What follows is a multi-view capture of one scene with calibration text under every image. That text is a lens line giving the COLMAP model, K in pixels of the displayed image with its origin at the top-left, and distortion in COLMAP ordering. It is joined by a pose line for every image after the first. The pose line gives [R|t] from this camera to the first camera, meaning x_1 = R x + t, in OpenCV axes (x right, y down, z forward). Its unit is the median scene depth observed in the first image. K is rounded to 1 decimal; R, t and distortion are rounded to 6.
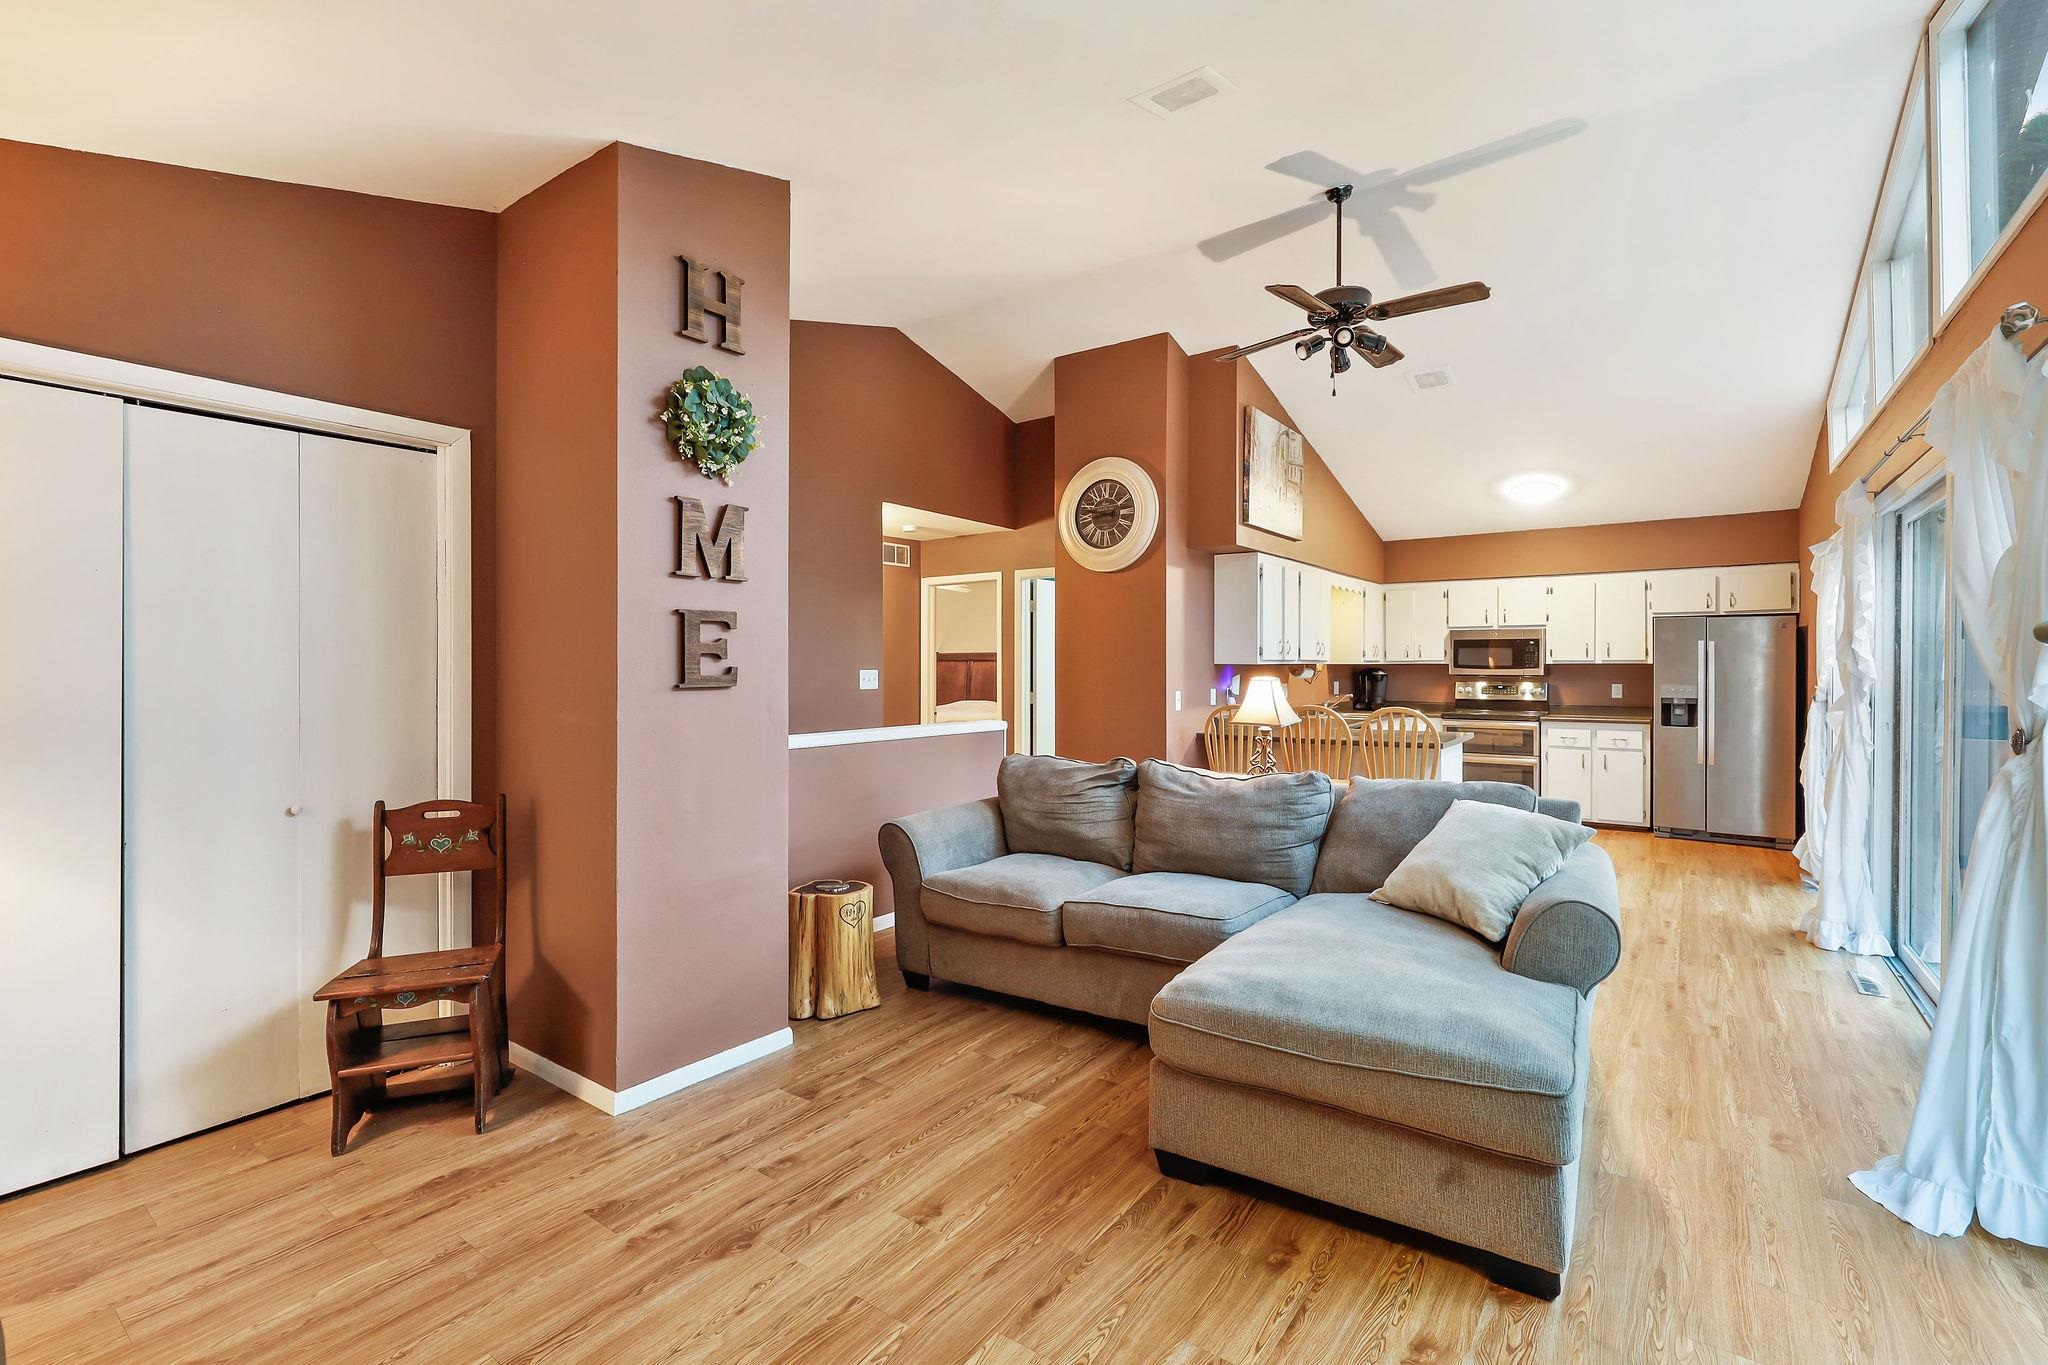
lens RADIAL K [[907.9, 0, 1023.0], [0, 907.9, 663.9], [0, 0, 1]] dist [-0.000279, 0.000012]
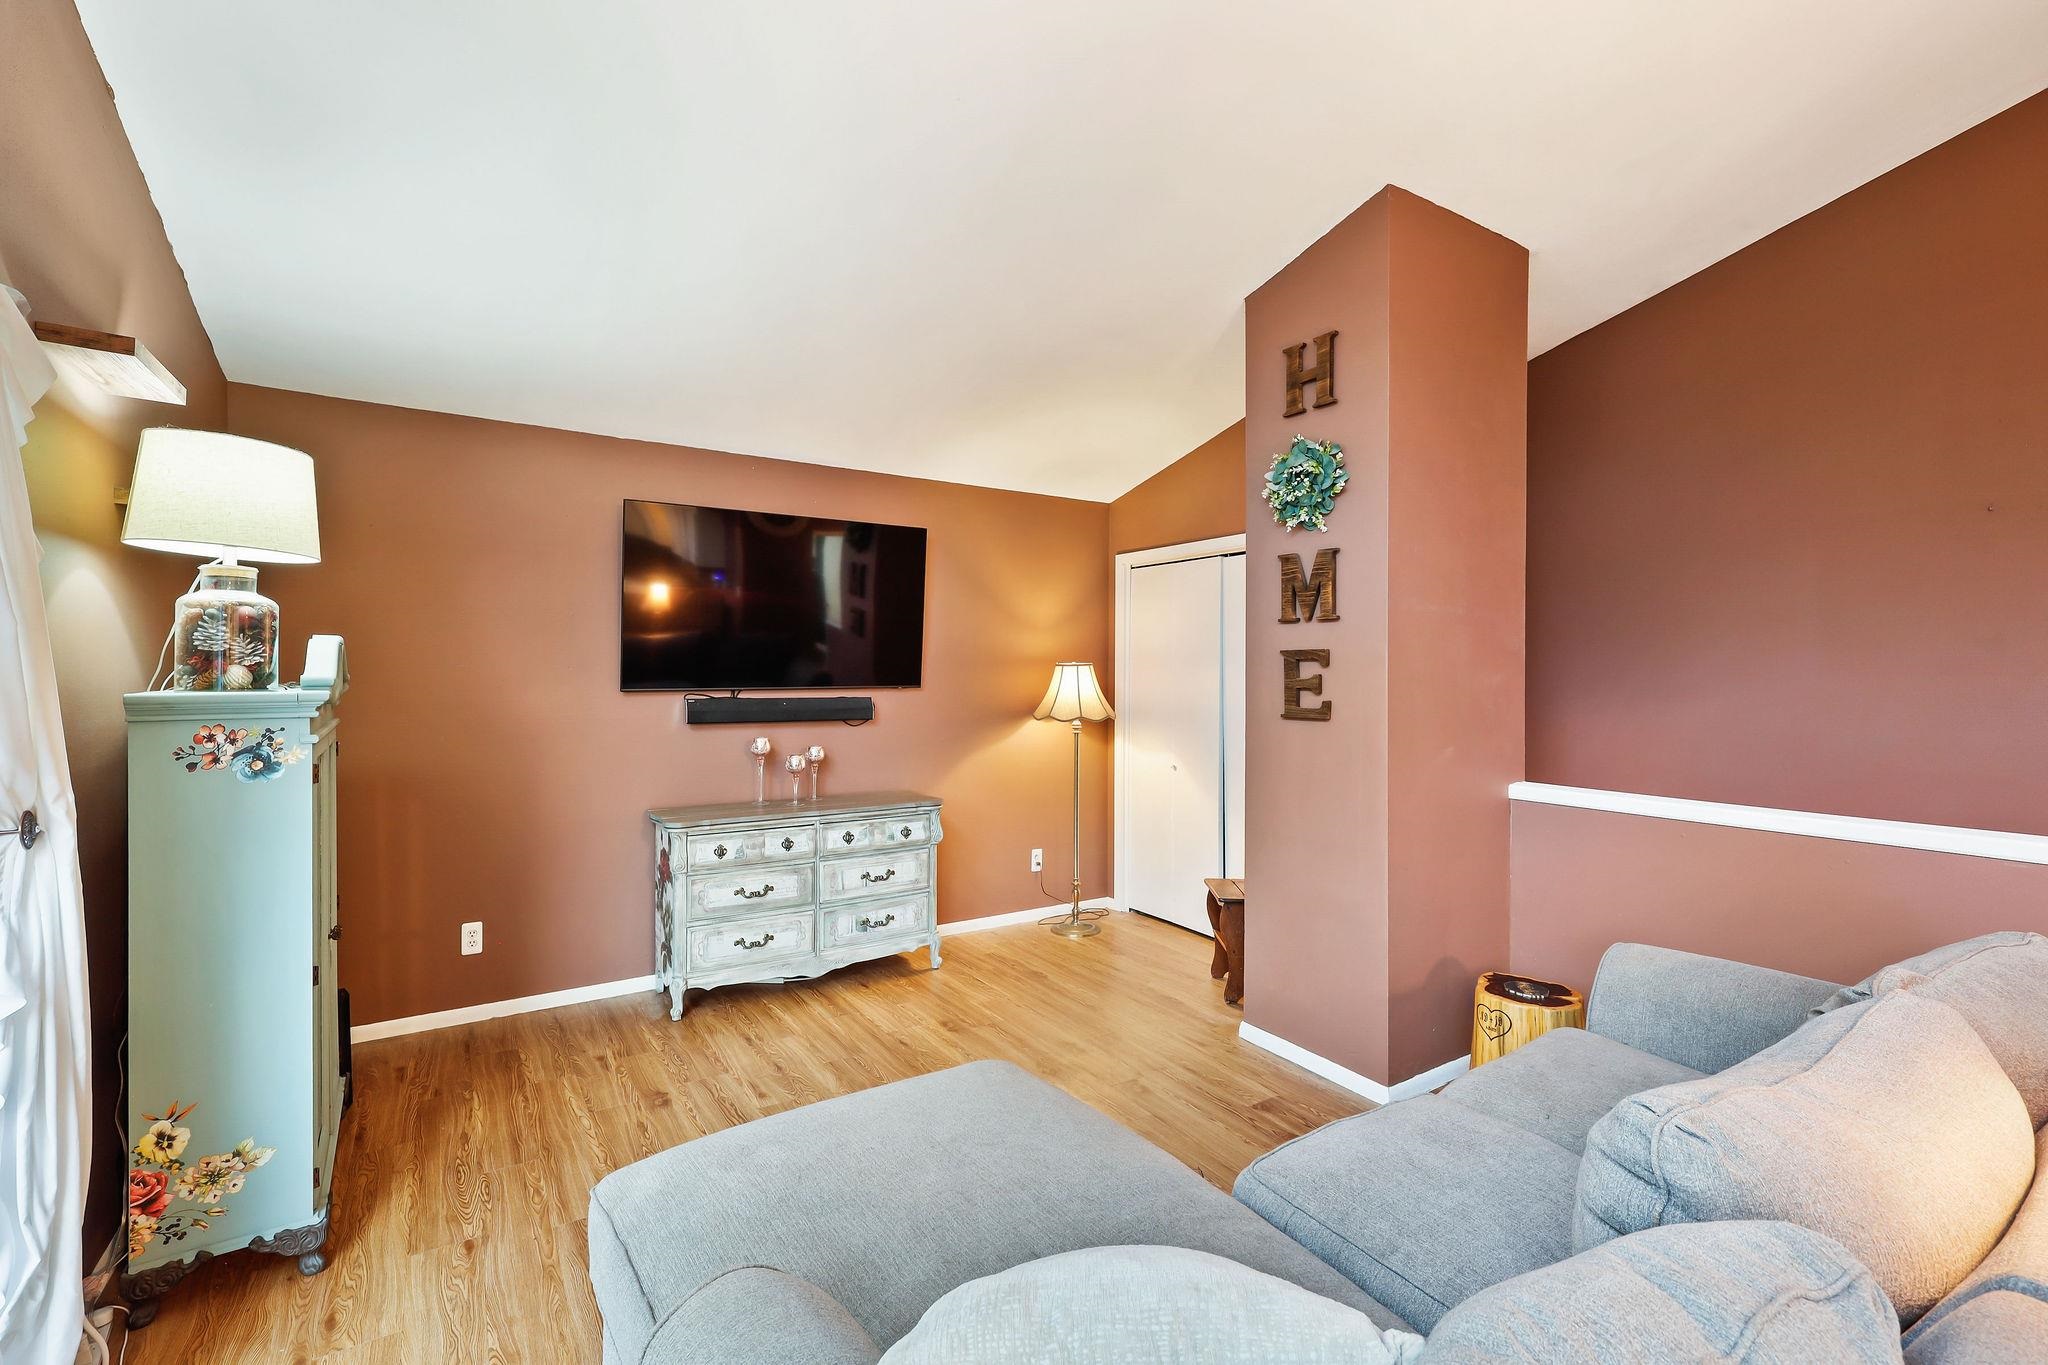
lens RADIAL K [[907.9, 0, 1023.0], [0, 907.9, 663.9], [0, 0, 1]] dist [-0.000279, 0.000012]
pose [[-0.345533, 0.003071, -0.938402, 0.821910], [-0.002408, 0.999988, 0.004159, -0.044880], [0.938404, 0.003697, -0.345522, 1.060527]]
